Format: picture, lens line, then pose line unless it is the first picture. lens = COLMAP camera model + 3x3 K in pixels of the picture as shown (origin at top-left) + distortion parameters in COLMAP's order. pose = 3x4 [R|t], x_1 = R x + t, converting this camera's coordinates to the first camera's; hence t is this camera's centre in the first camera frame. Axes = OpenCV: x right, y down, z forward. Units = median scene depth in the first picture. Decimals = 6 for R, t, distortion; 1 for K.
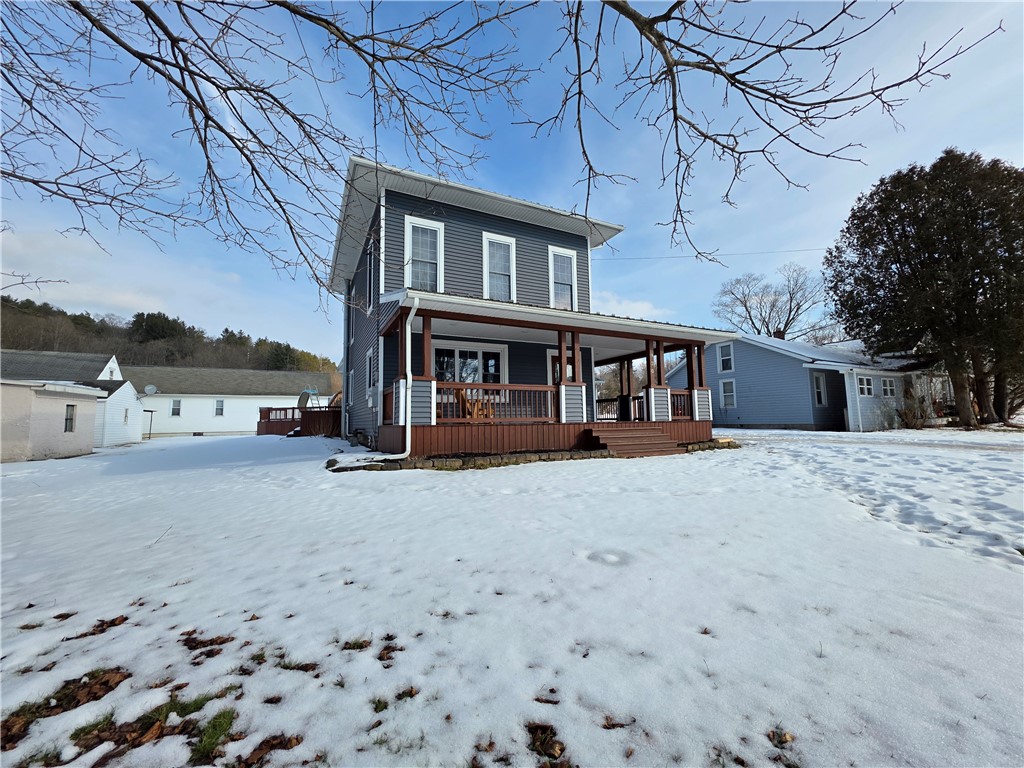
lens RADIAL K [[401.7, 0, 512.0], [0, 401.7, 384.0], [0, 0, 1]] dist [-0.000166, 0.000005]
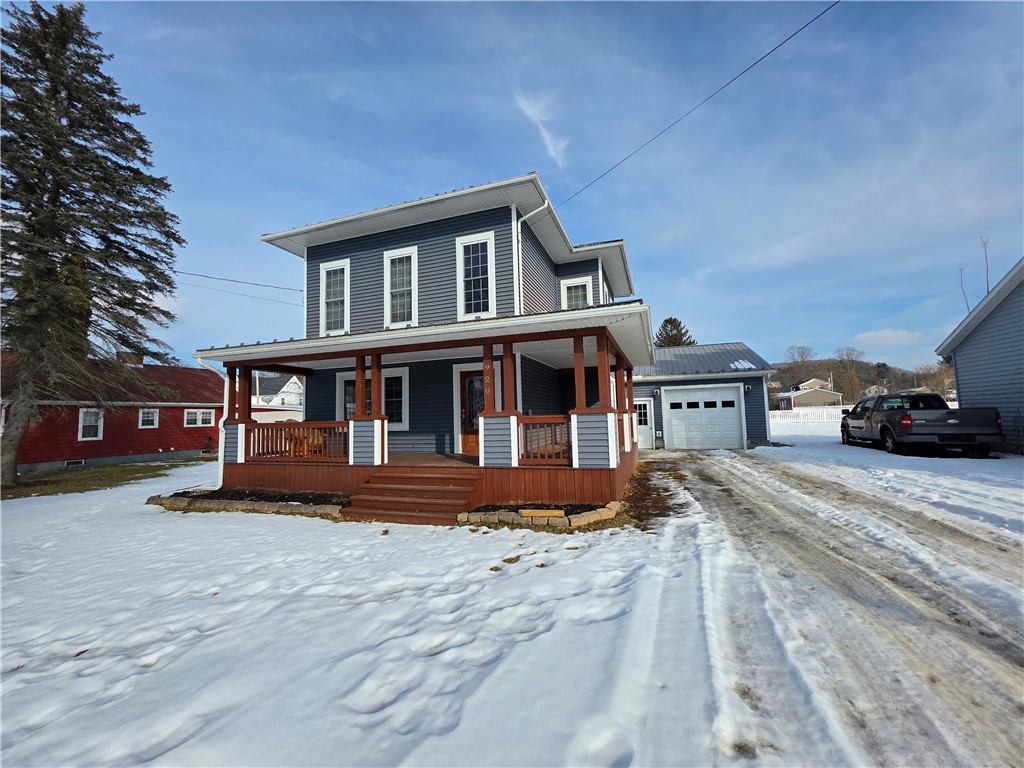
lens RADIAL K [[432.7, 0, 512.0], [0, 432.7, 384.0], [0, 0, 1]] dist [0.005026, 0.000162]
pose [[0.690468, -0.079556, -0.718975, 0.837447], [0.070281, 0.996609, -0.042783, -0.007134], [0.719941, -0.020990, 0.693718, 0.506755]]
